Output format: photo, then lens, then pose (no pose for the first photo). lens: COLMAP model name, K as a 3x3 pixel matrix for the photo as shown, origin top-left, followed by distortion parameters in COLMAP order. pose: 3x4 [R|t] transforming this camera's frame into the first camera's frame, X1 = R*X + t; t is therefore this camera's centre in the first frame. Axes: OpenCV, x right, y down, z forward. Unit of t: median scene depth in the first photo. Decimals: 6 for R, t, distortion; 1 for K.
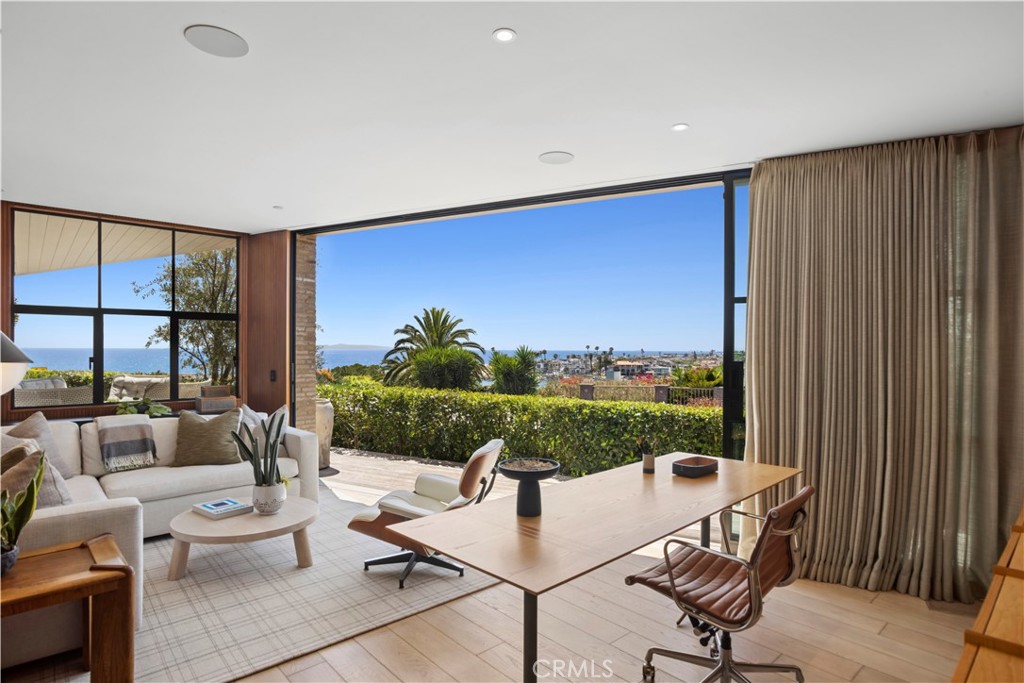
lens RADIAL K [[541.6, 0, 512.0], [0, 541.6, 341.5], [0, 0, 1]] dist [-0.023763, 0.001003]
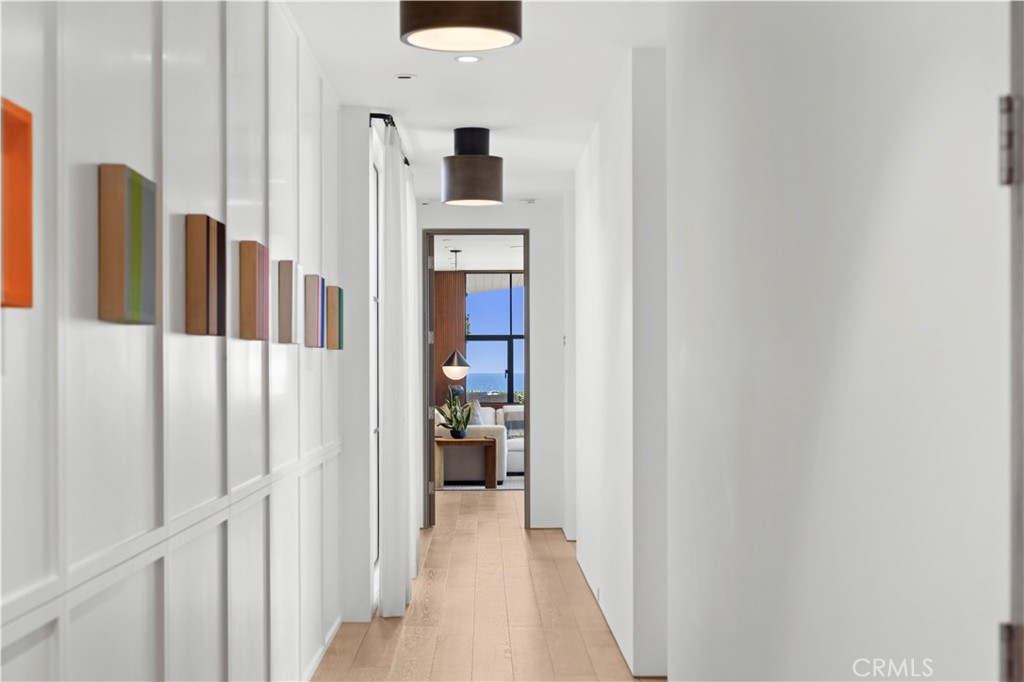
lens RADIAL K [[2353.4, 0, 512.0], [0, 2353.4, 341.0], [0, 0, 1]] dist [0.000950, -0.001734]
pose [[0.744451, -0.001181, -0.667676, 4.035436], [0.002679, 0.999996, 0.001218, -0.064247], [0.667672, -0.002696, 0.744451, -4.329822]]
